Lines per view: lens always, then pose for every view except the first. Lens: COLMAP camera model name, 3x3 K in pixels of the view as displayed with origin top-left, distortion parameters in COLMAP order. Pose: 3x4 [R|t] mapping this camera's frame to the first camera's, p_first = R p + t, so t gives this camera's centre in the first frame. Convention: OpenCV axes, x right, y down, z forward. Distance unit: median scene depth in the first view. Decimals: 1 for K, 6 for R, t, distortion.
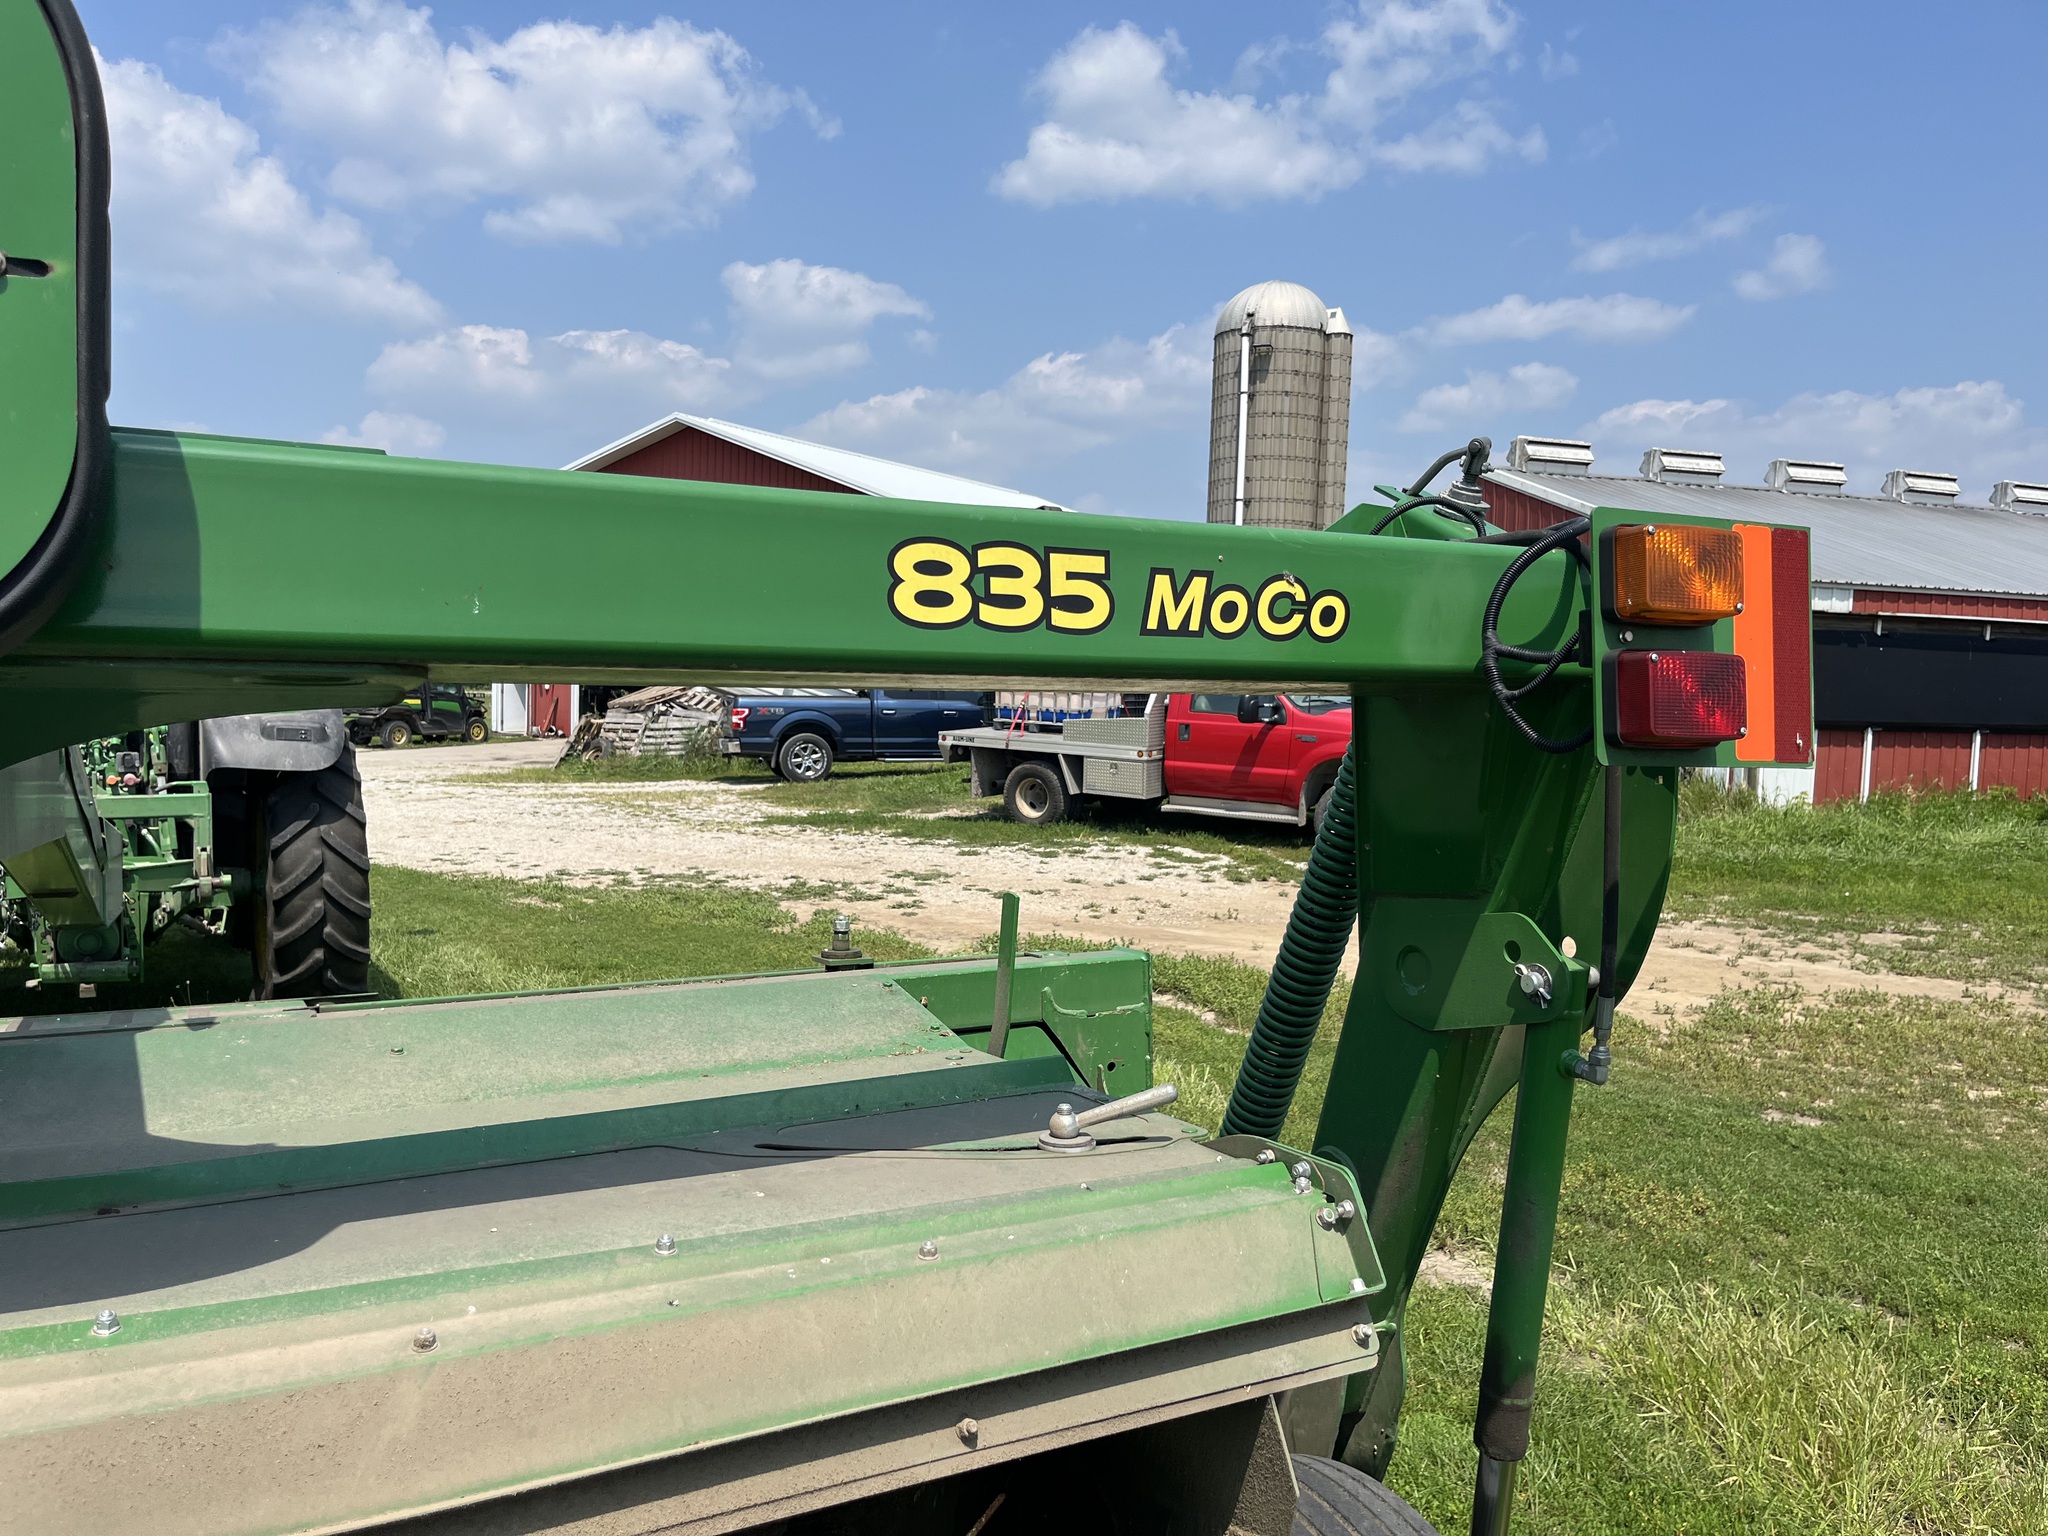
lens RADIAL K [[1557.3, 0, 1026.9], [0, 1557.3, 793.3], [0, 0, 1]] dist [0.036065, -0.005065]
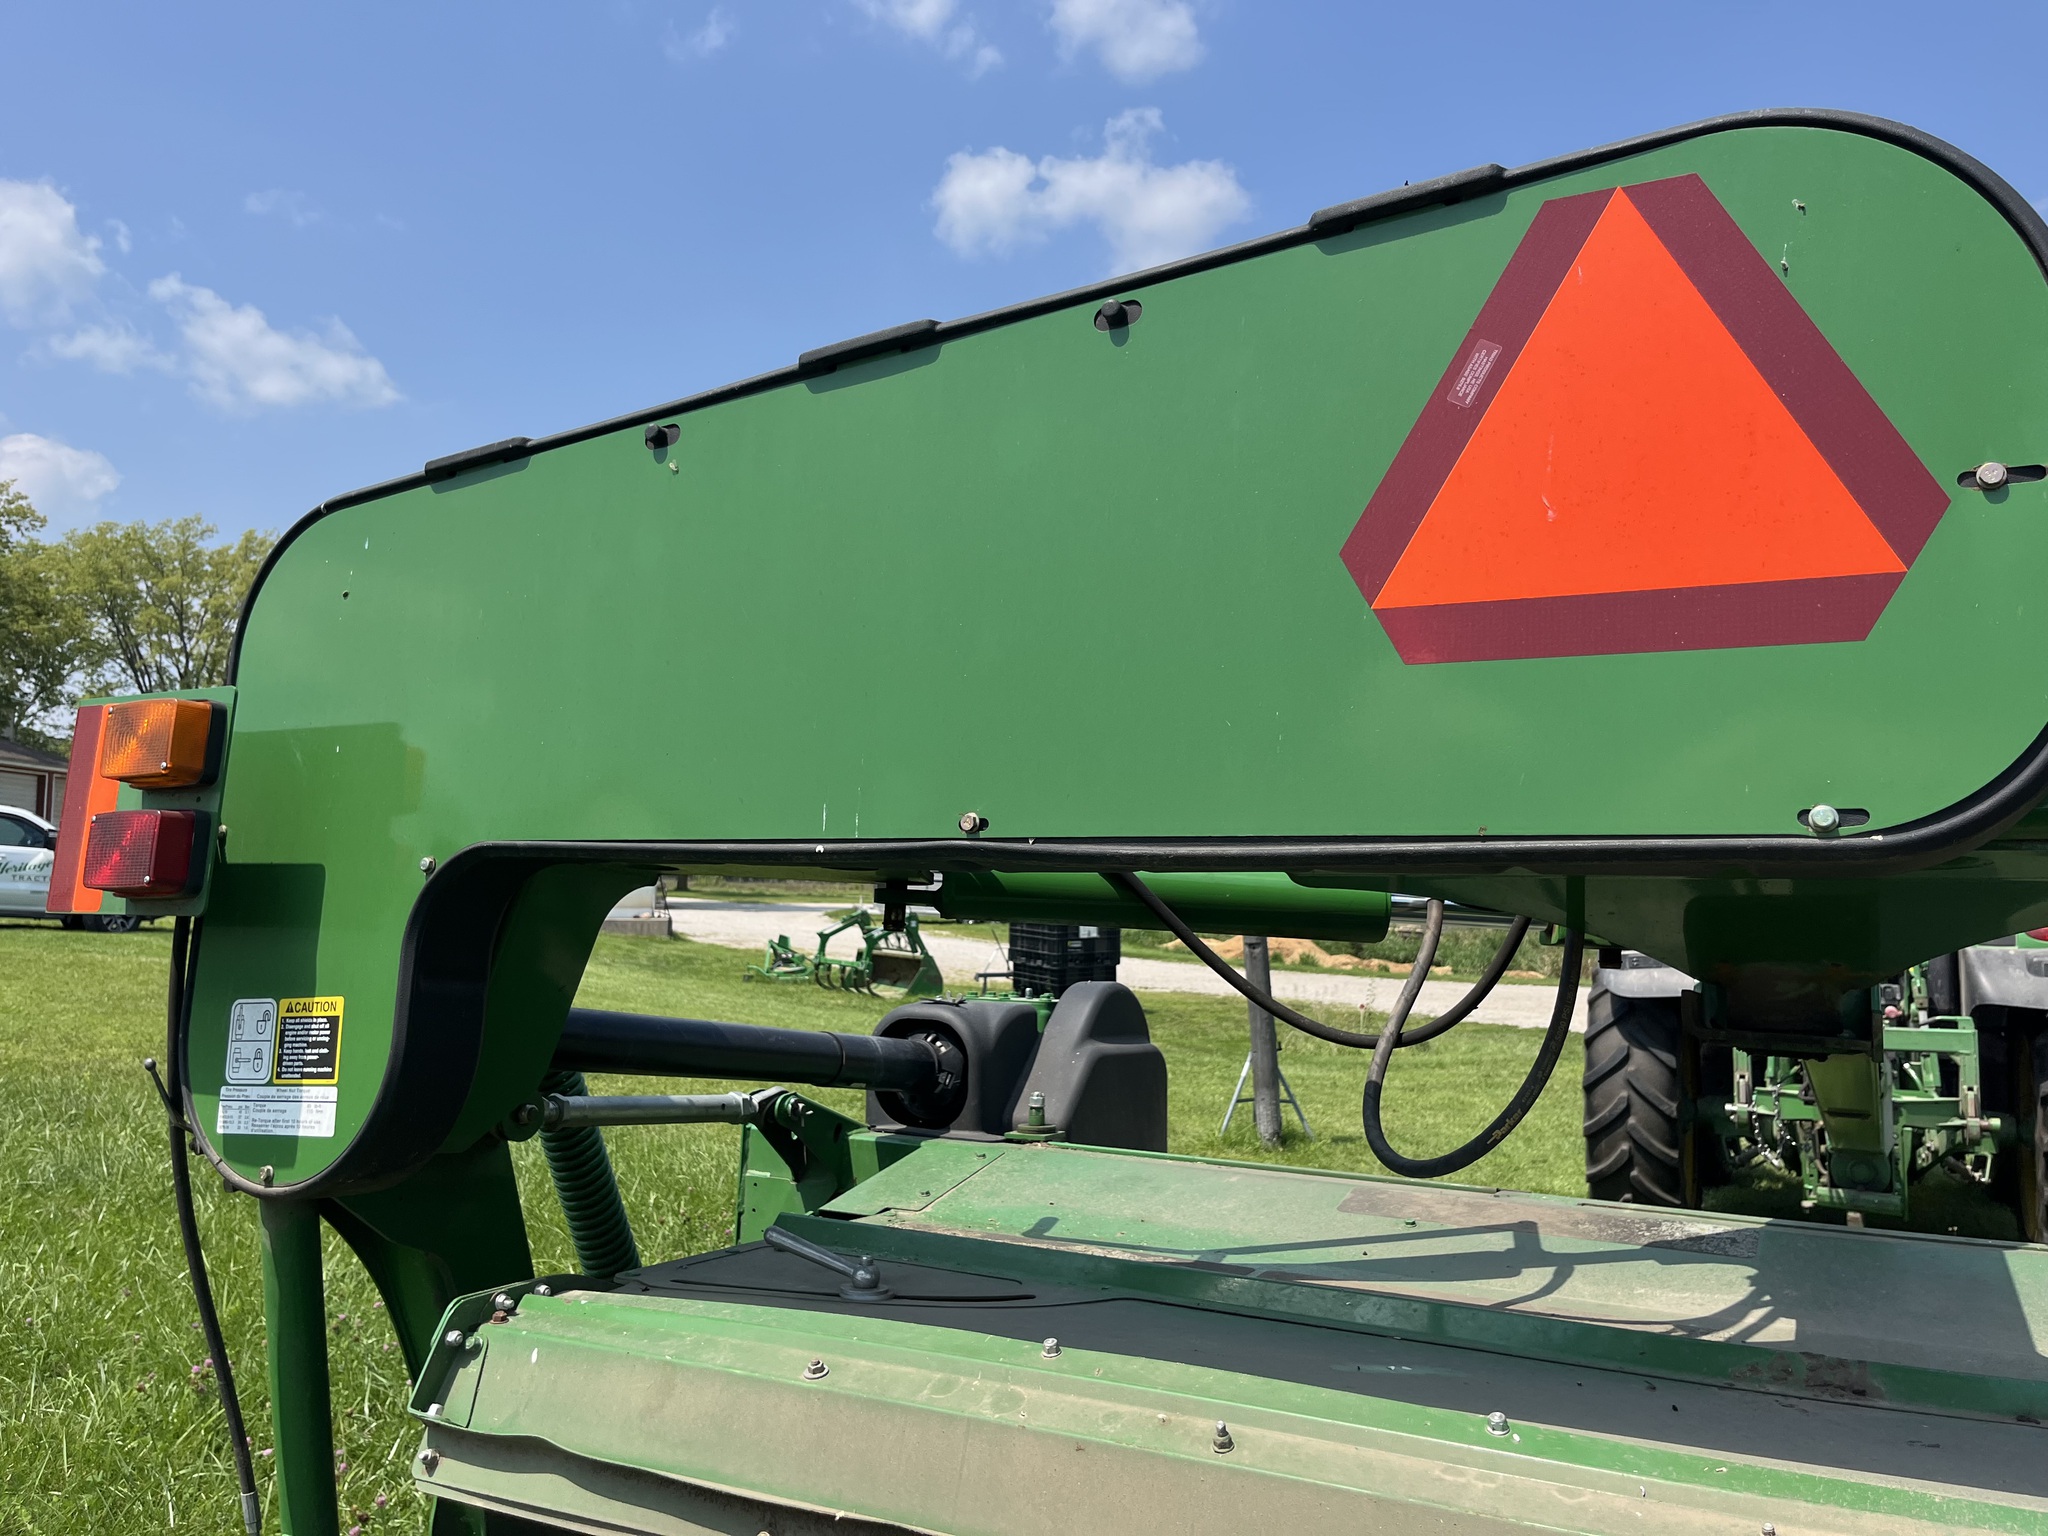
lens RADIAL K [[1568.2, 0, 1035.2], [0, 1568.2, 775.3], [0, 0, 1]] dist [0.064679, -0.088650]
pose [[0.547830, -0.075931, -0.833137, -0.008326], [-0.061161, 0.989573, -0.130404, 0.004068], [0.834351, 0.122395, 0.537474, -0.010187]]
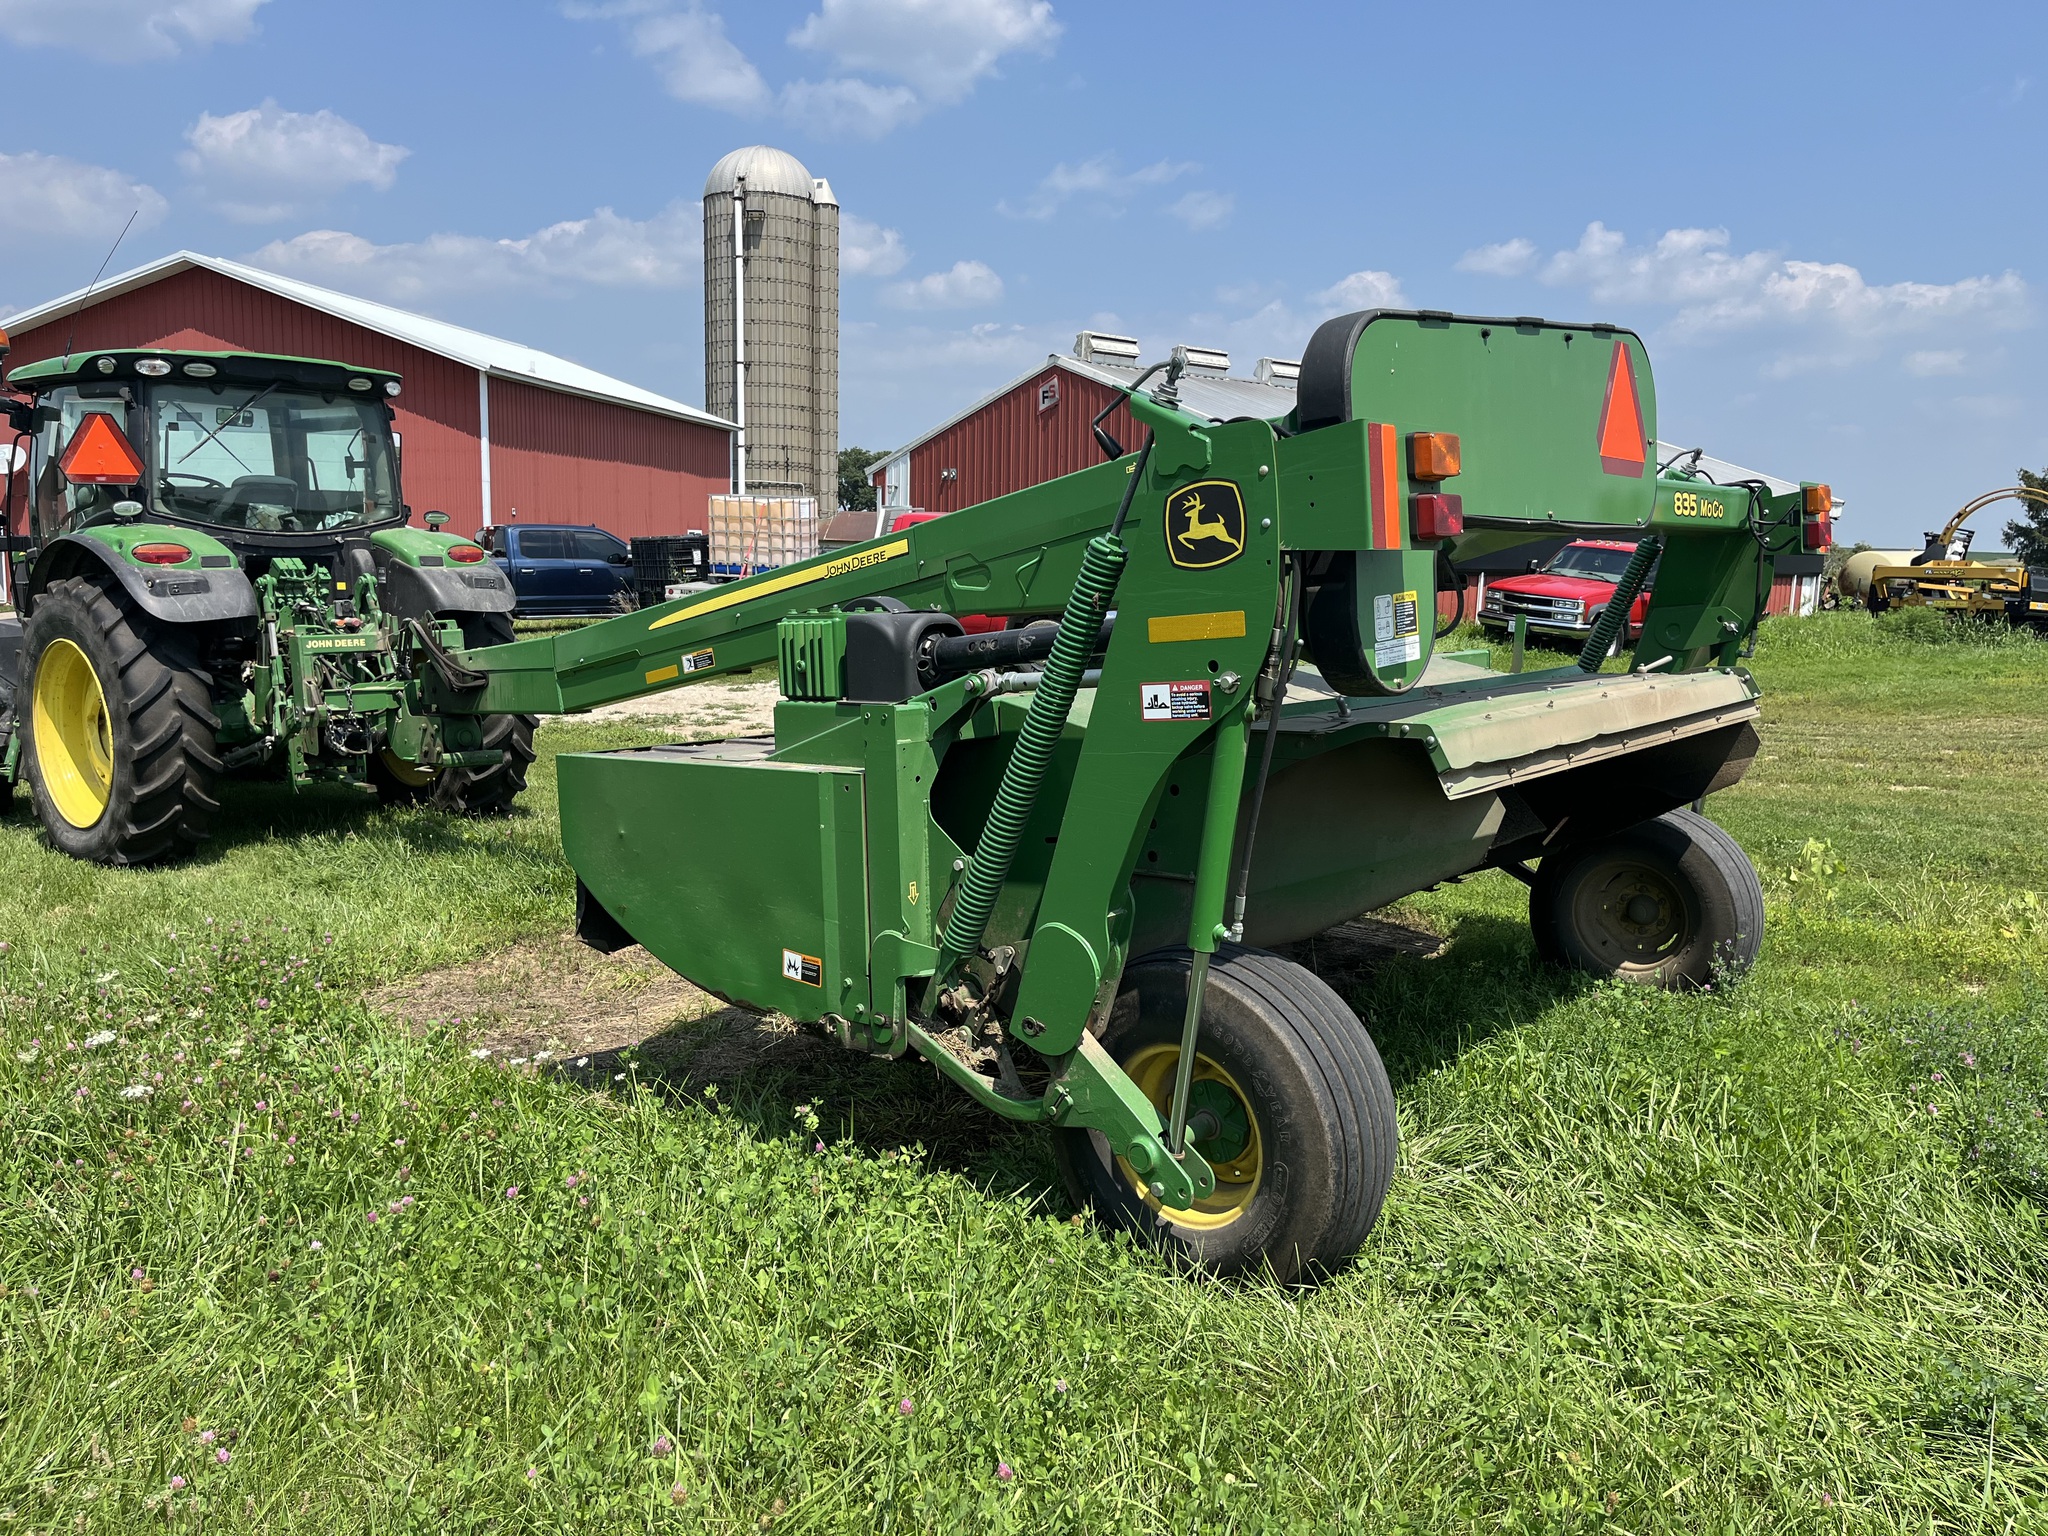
lens RADIAL K [[1568.2, 0, 1035.2], [0, 1568.2, 775.3], [0, 0, 1]] dist [0.064679, -0.088650]
pose [[0.928250, -0.061866, 0.366775, -0.303001], [0.033894, 0.996037, 0.082227, 0.015407], [-0.370408, -0.063896, 0.926669, -0.203148]]
